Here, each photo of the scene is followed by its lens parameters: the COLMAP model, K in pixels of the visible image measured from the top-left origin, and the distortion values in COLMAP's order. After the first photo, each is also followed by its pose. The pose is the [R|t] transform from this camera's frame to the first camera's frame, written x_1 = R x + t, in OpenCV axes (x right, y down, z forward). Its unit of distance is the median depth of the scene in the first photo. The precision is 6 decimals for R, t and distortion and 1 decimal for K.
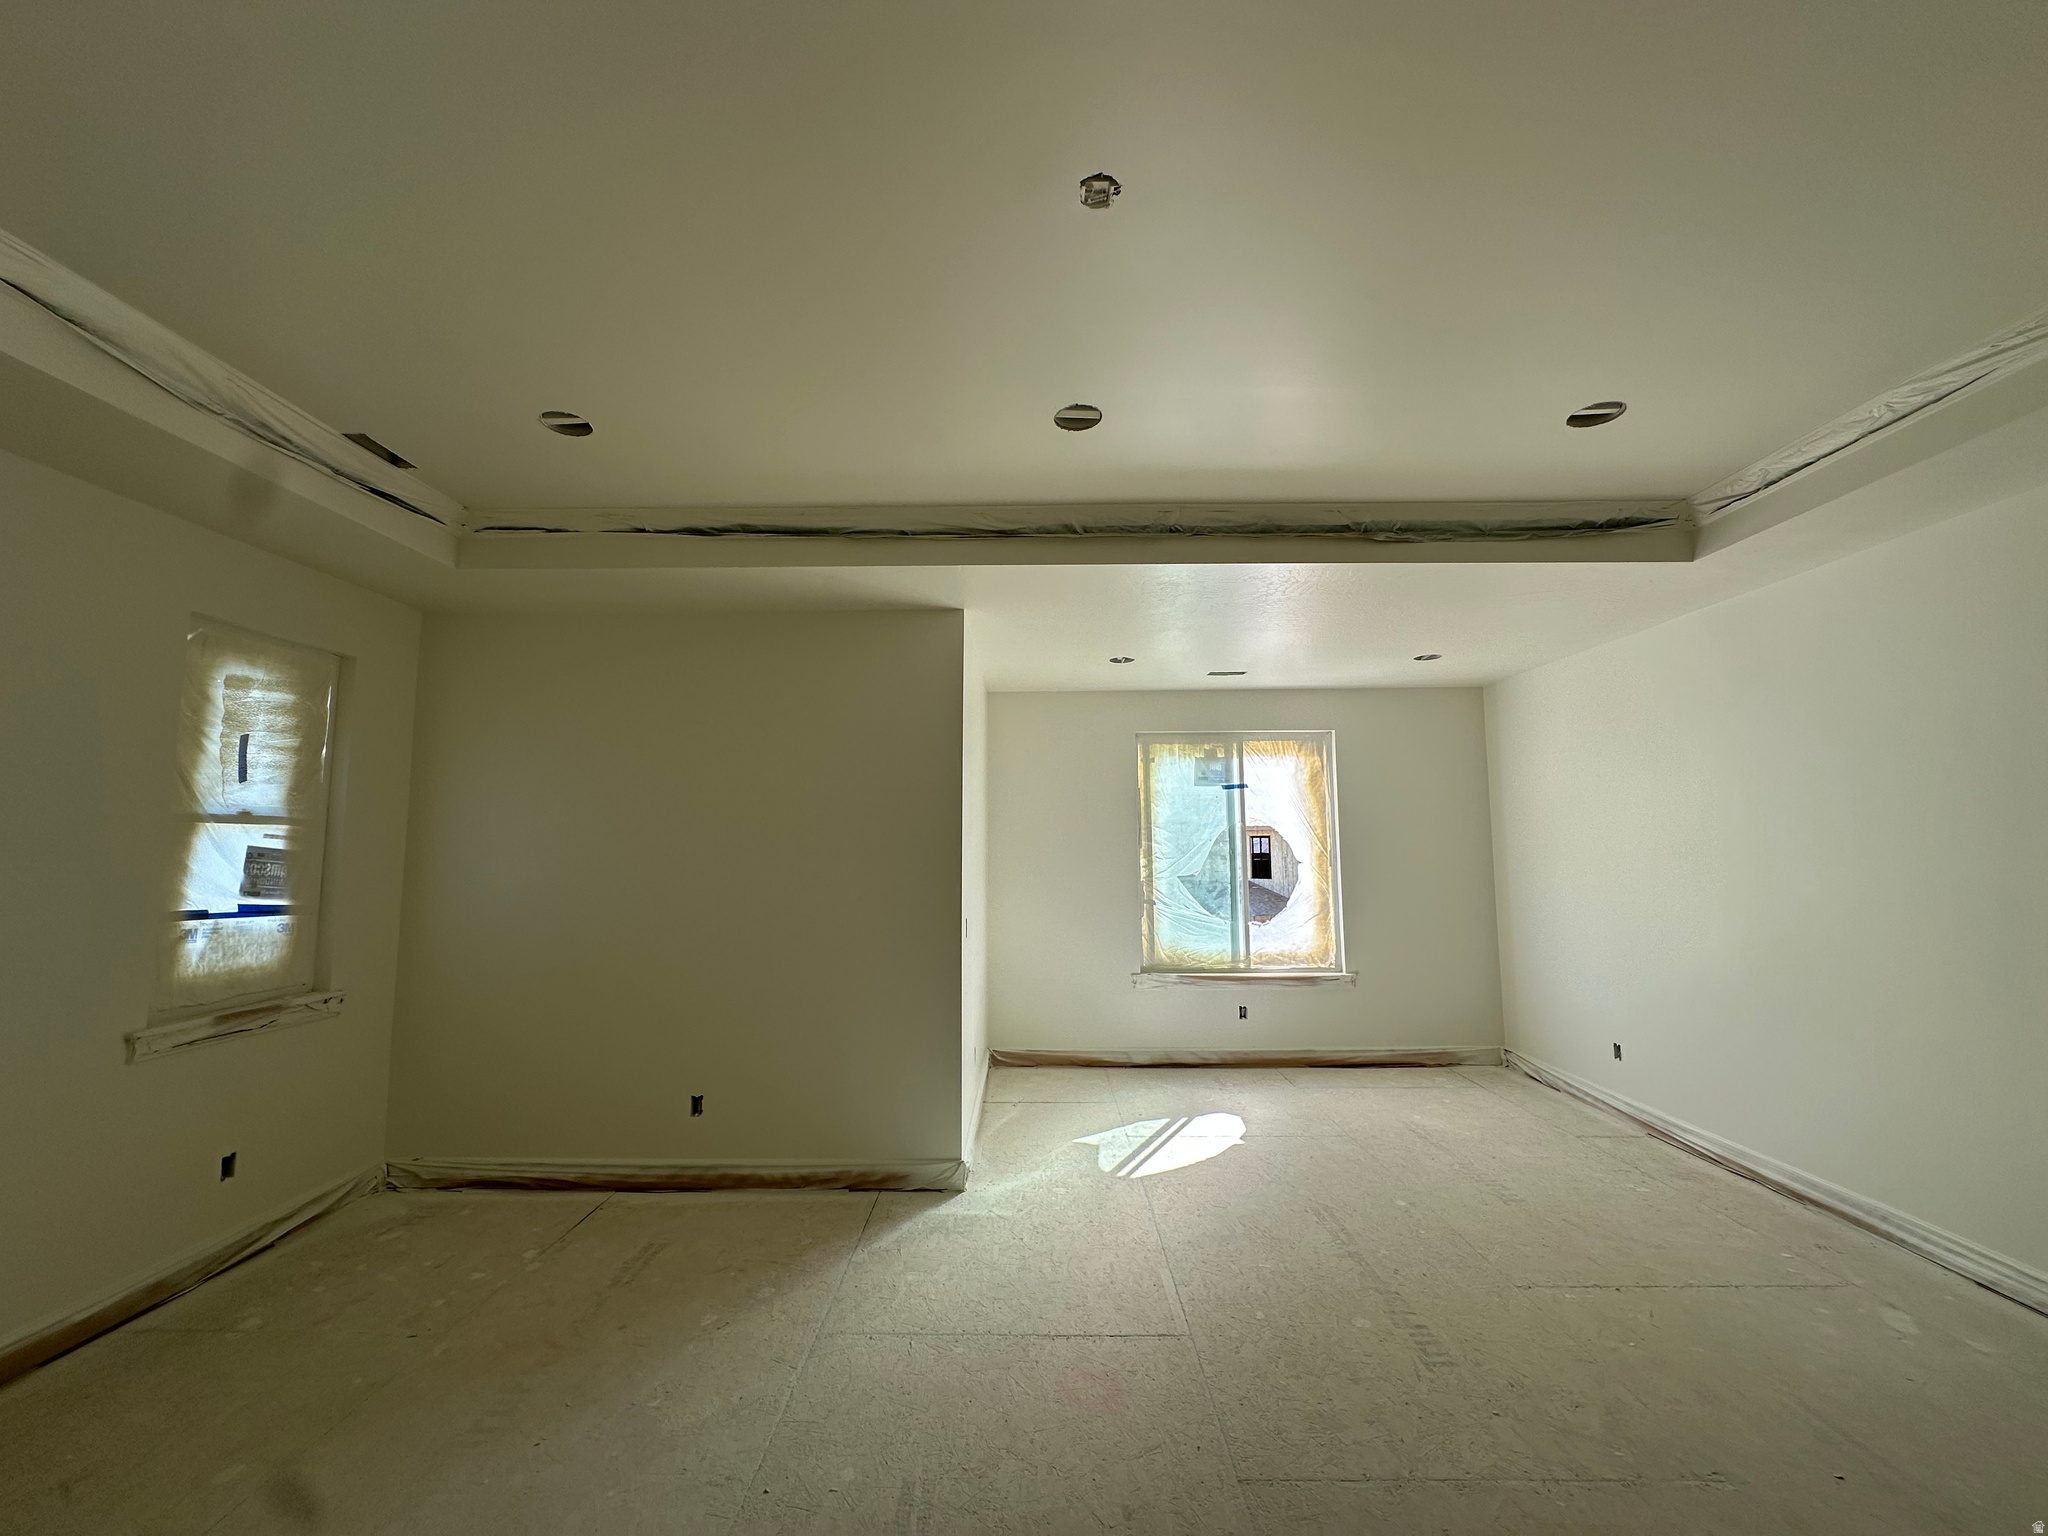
lens RADIAL K [[815.3, 0, 1024.0], [0, 815.3, 768.0], [0, 0, 1]] dist [-0.000360, 0.000029]
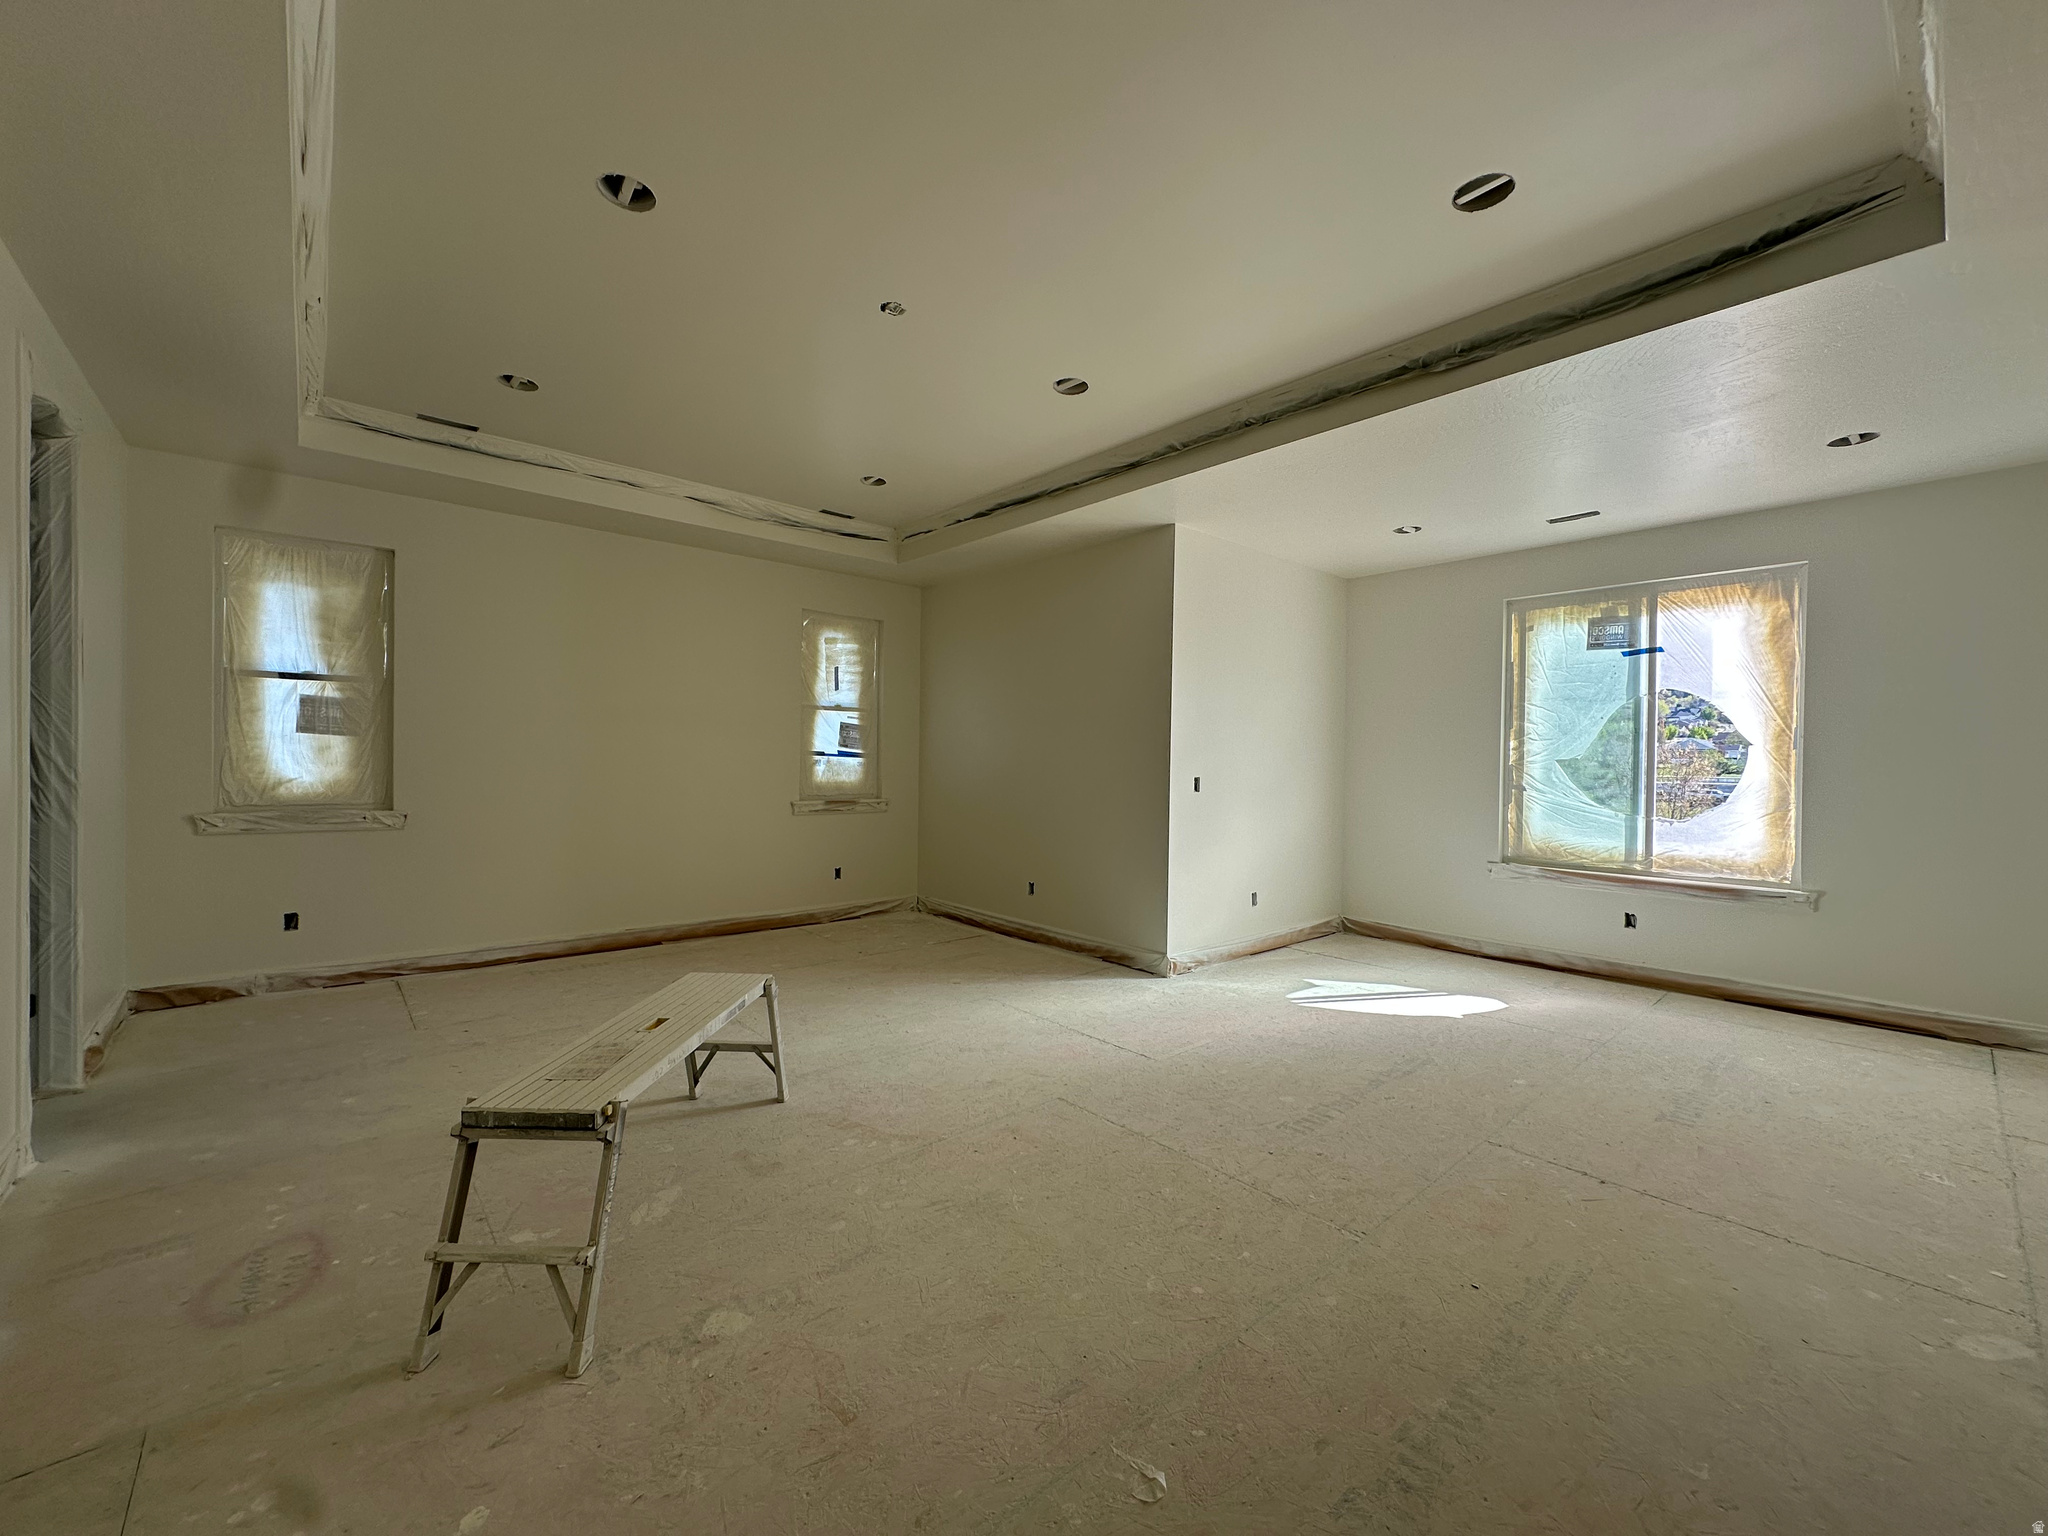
lens RADIAL K [[815.3, 0, 1024.0], [0, 815.3, 768.0], [0, 0, 1]] dist [-0.000360, 0.000029]
pose [[0.668626, 0.021410, -0.743291, 0.735036], [0.055833, 0.995318, 0.078894, 0.064702], [0.741500, -0.094251, 0.664300, -0.013252]]
